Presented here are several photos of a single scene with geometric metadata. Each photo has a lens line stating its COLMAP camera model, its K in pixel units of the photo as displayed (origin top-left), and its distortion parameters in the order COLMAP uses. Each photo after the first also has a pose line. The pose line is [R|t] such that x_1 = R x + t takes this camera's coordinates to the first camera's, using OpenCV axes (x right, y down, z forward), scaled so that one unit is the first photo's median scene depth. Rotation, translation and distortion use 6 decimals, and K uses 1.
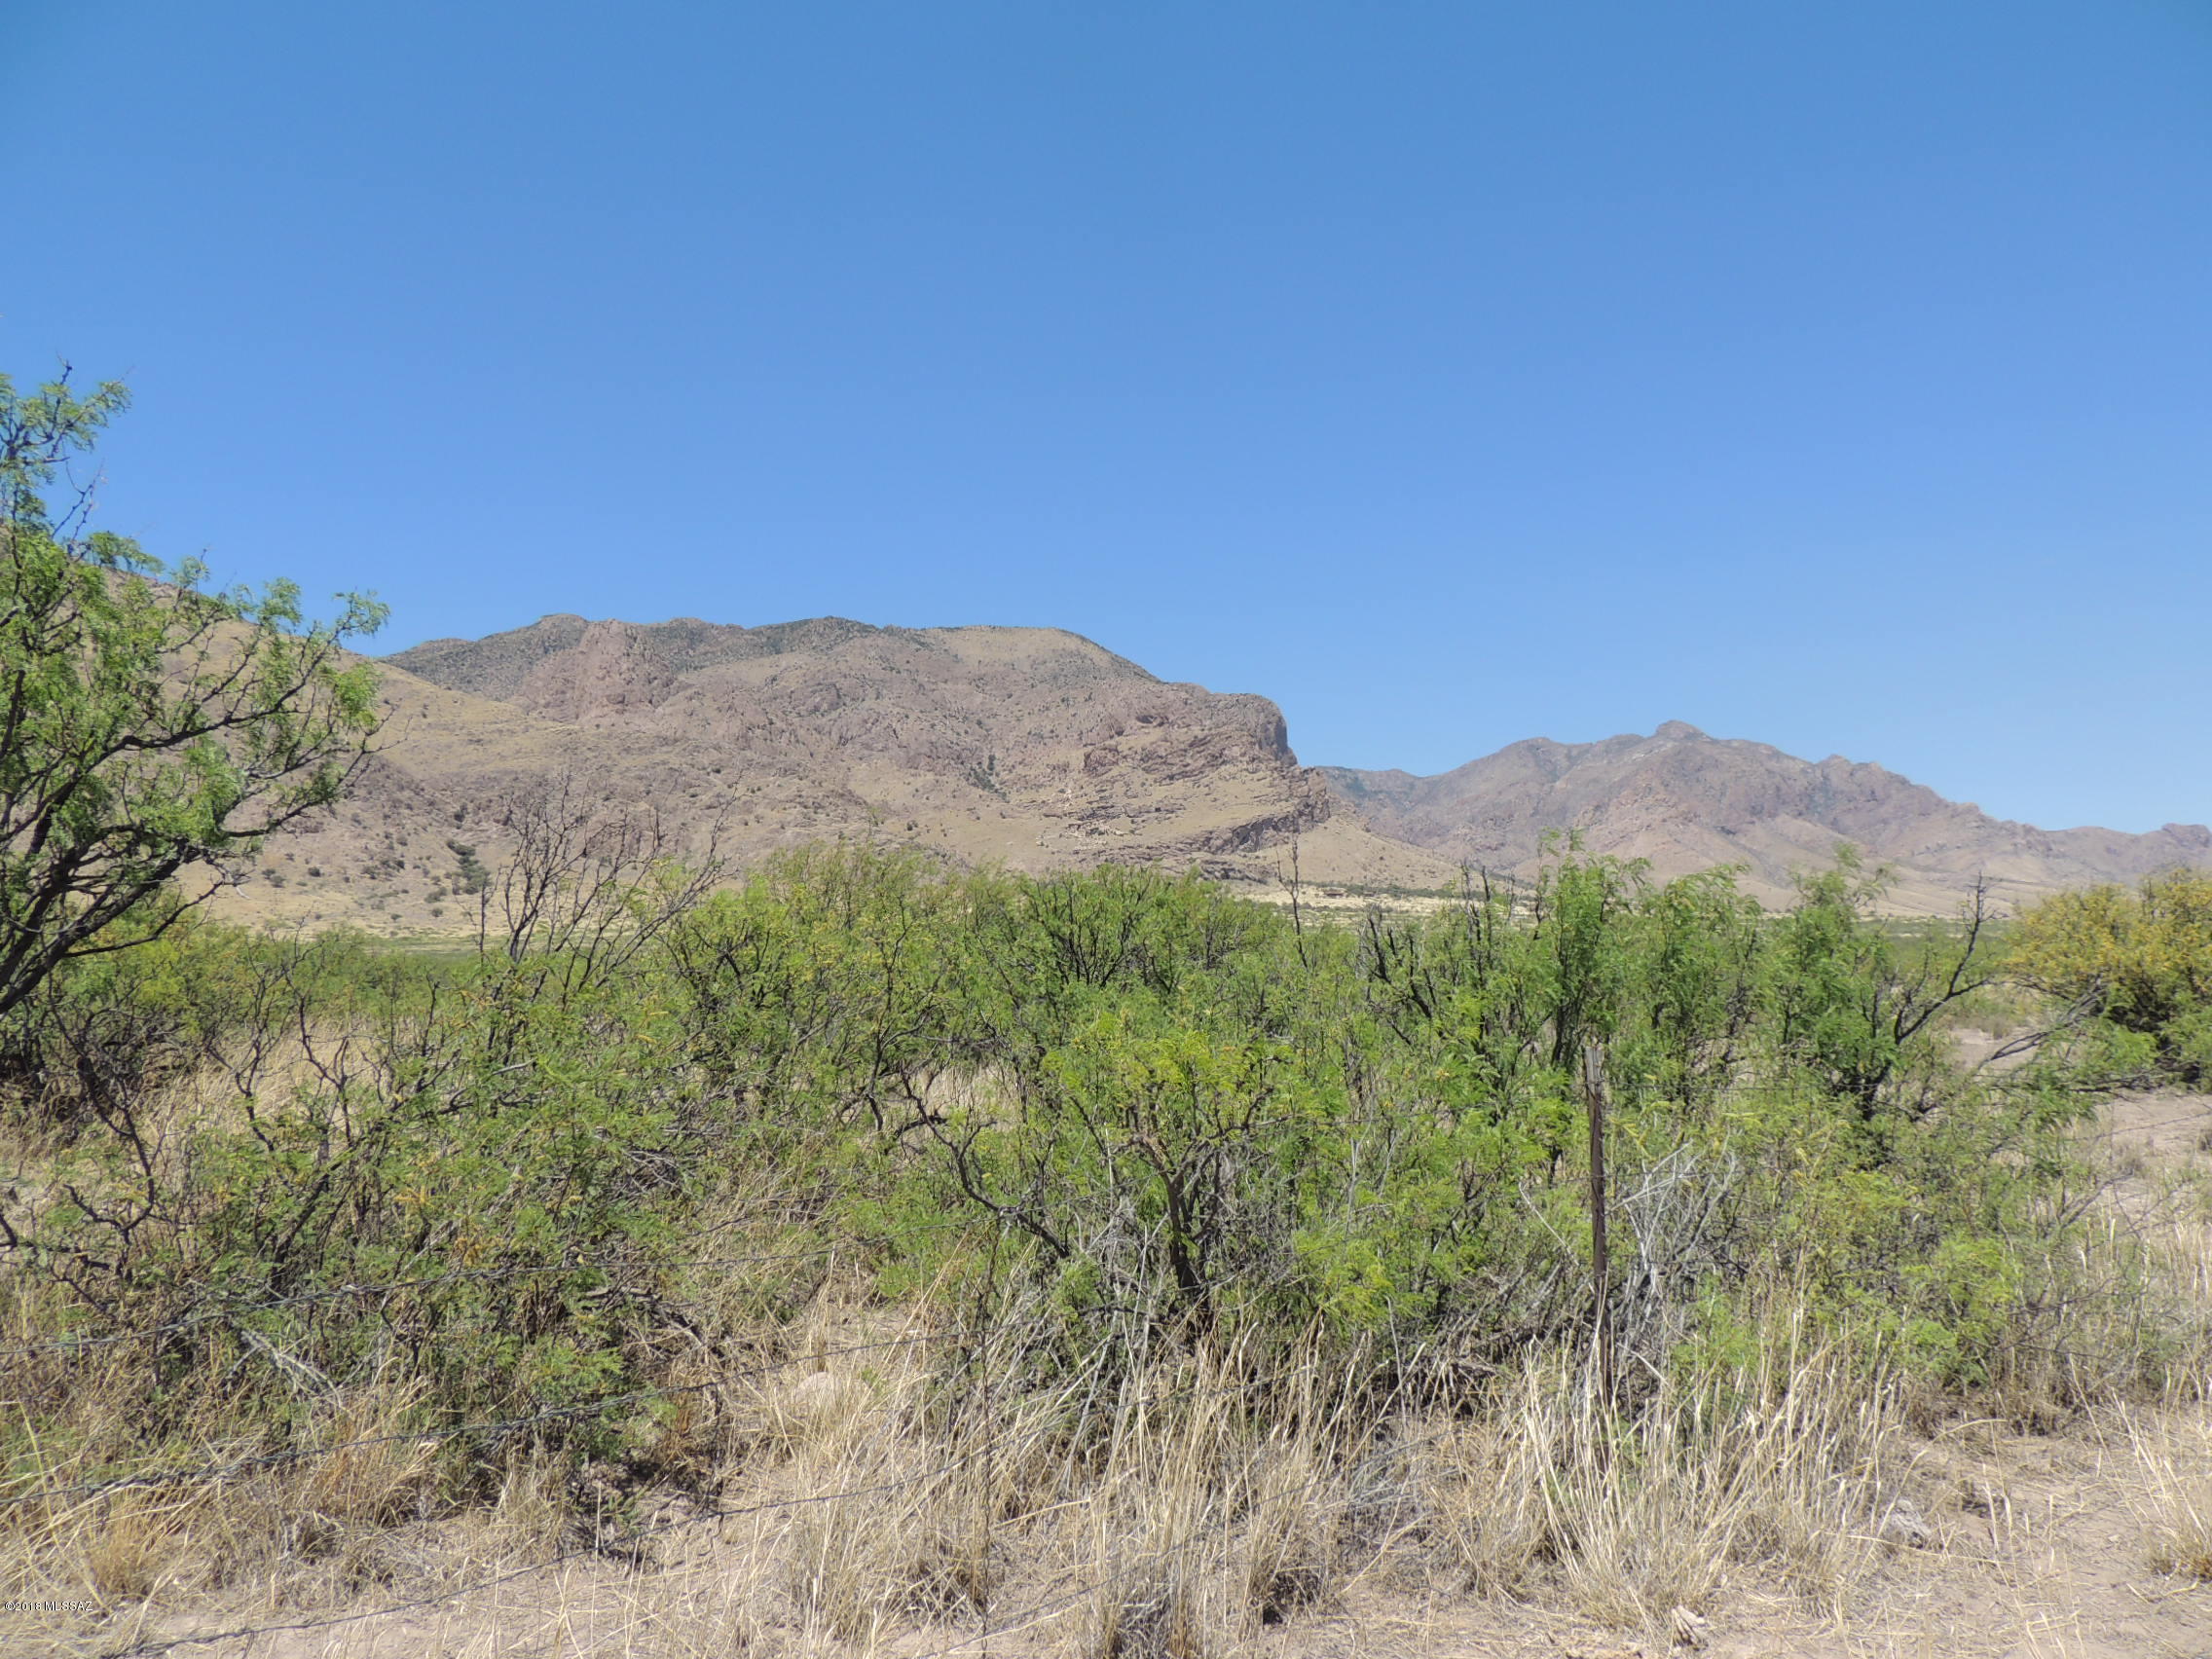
lens RADIAL K [[1587.3, 0, 1106.8], [0, 1587.3, 831.2], [0, 0, 1]] dist [-0.022561, 0.011033]
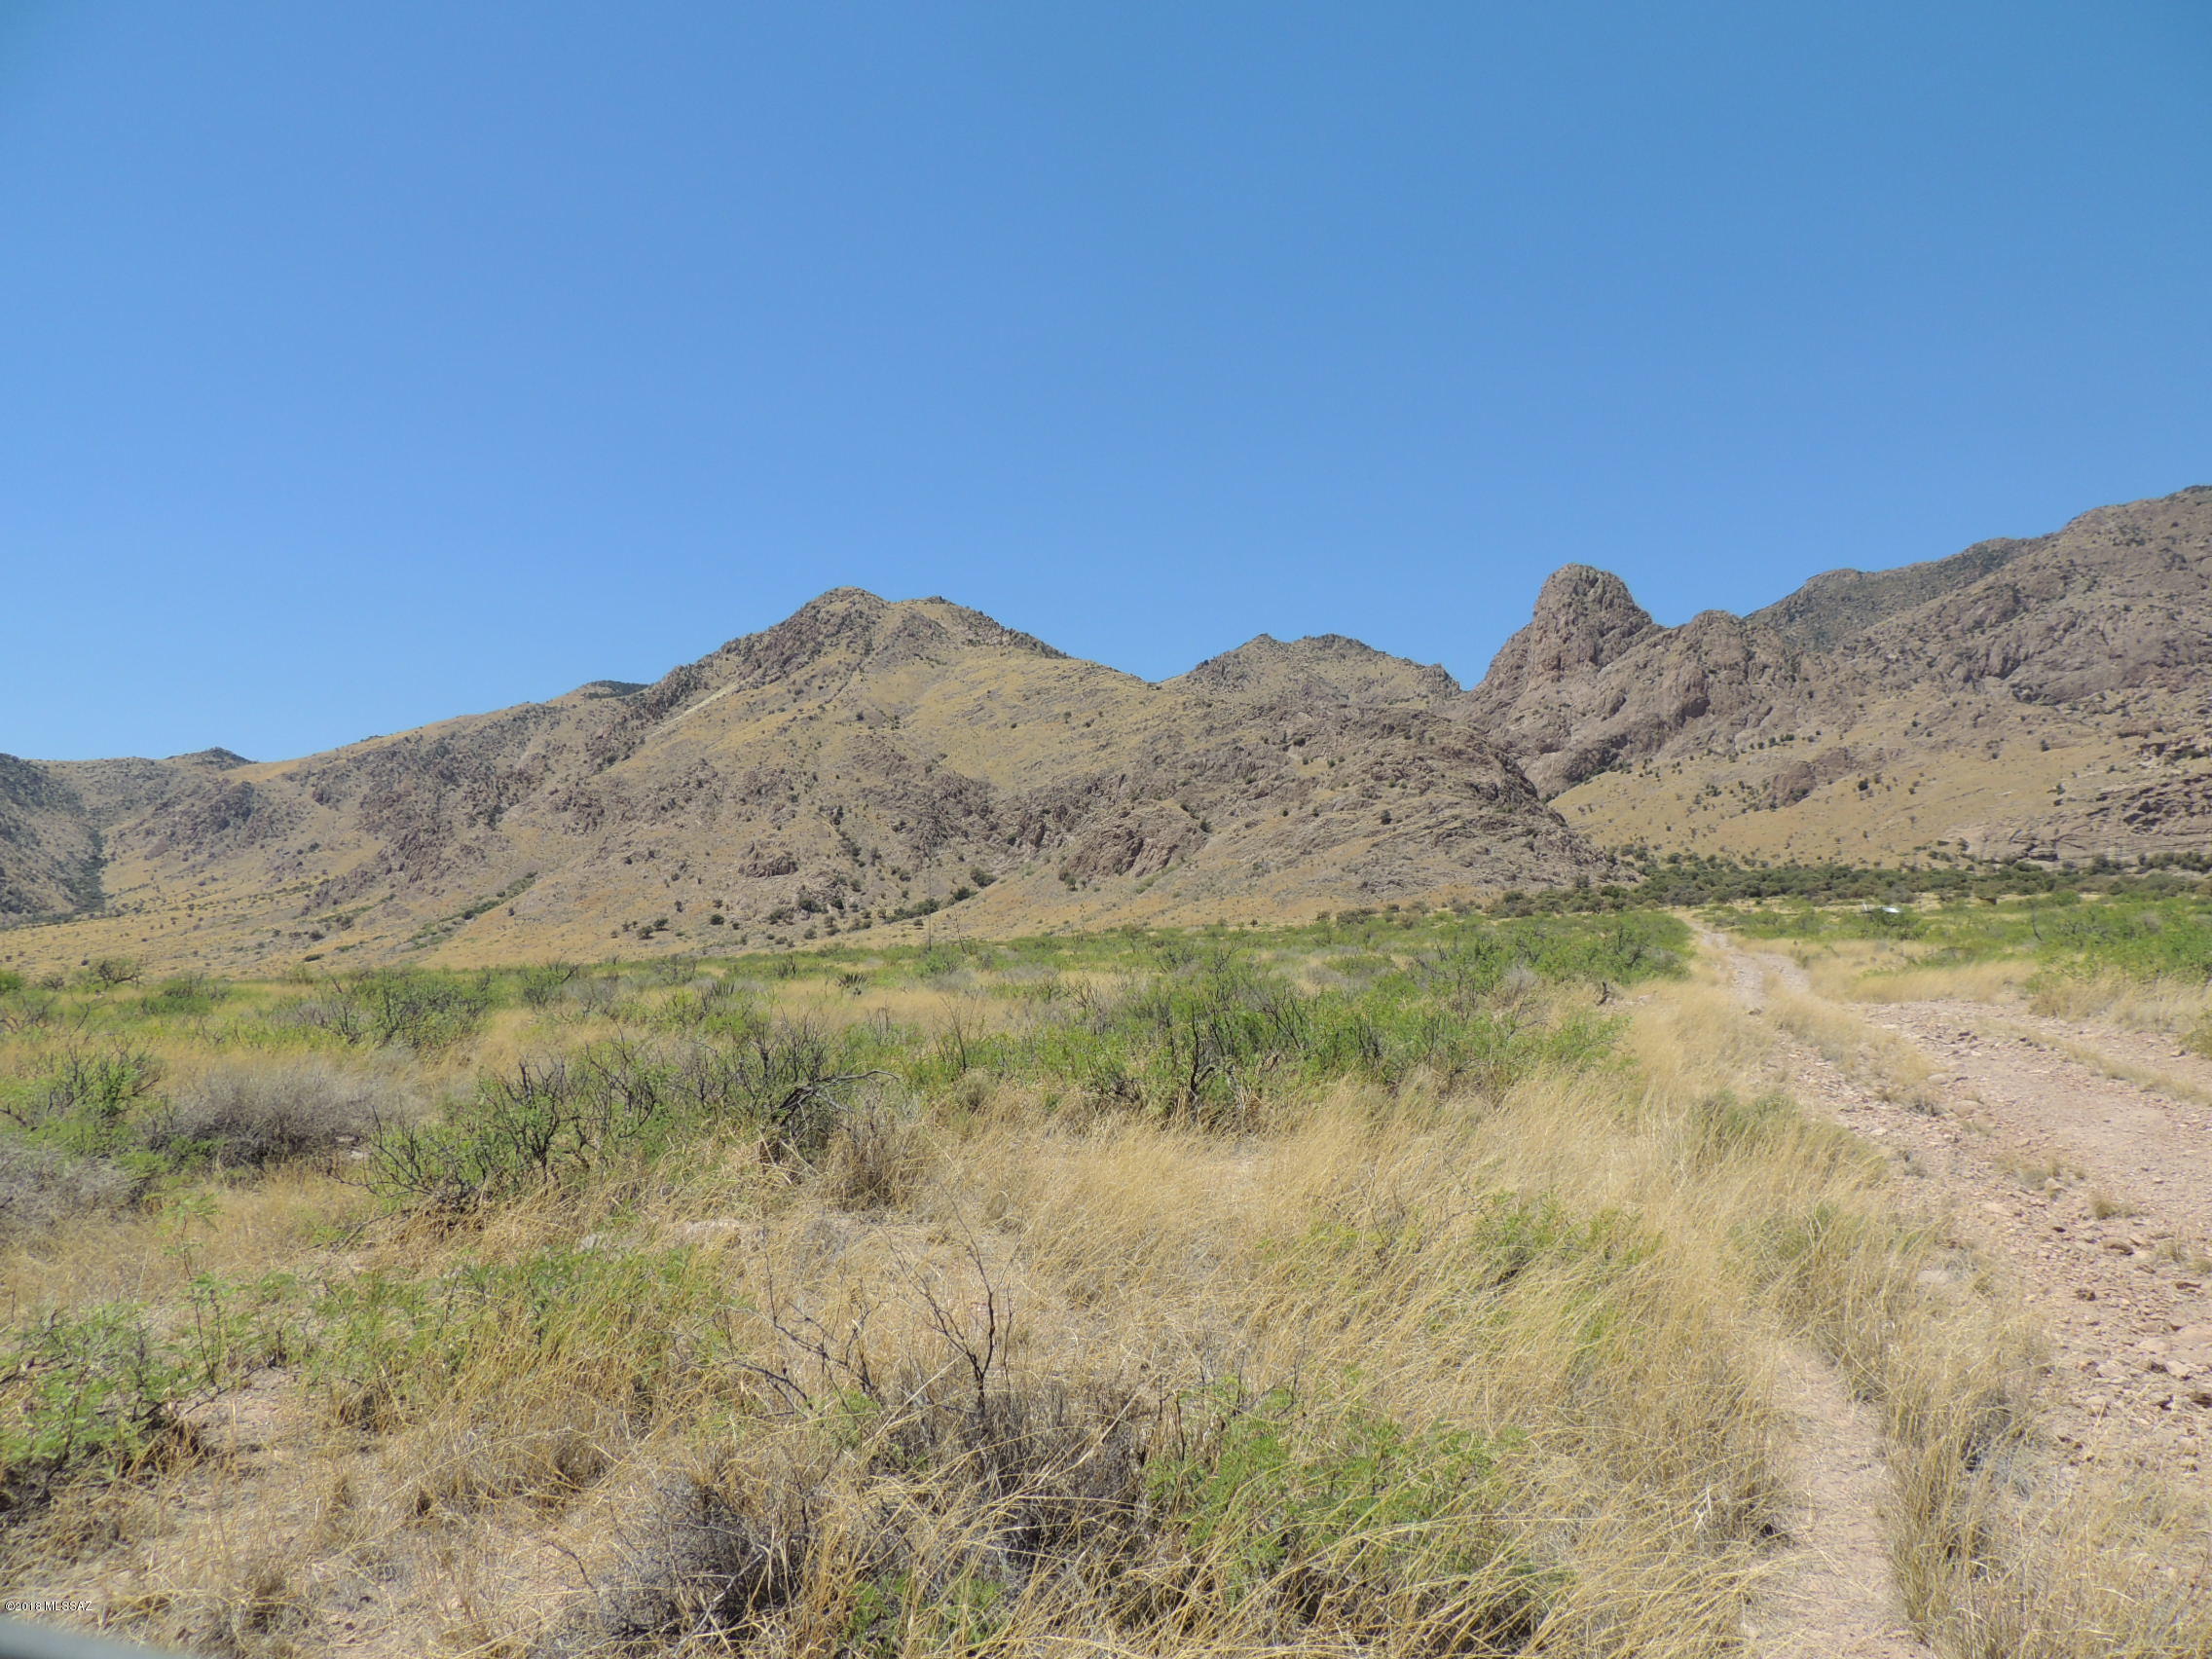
lens RADIAL K [[1567.3, 0, 1109.6], [0, 1567.3, 830.6], [0, 0, 1]] dist [-0.030731, 0.011732]
pose [[0.544852, -0.089992, -0.833689, 0.170679], [0.080366, 0.995252, -0.054909, 0.019239], [0.834672, -0.037083, 0.549498, 0.318156]]
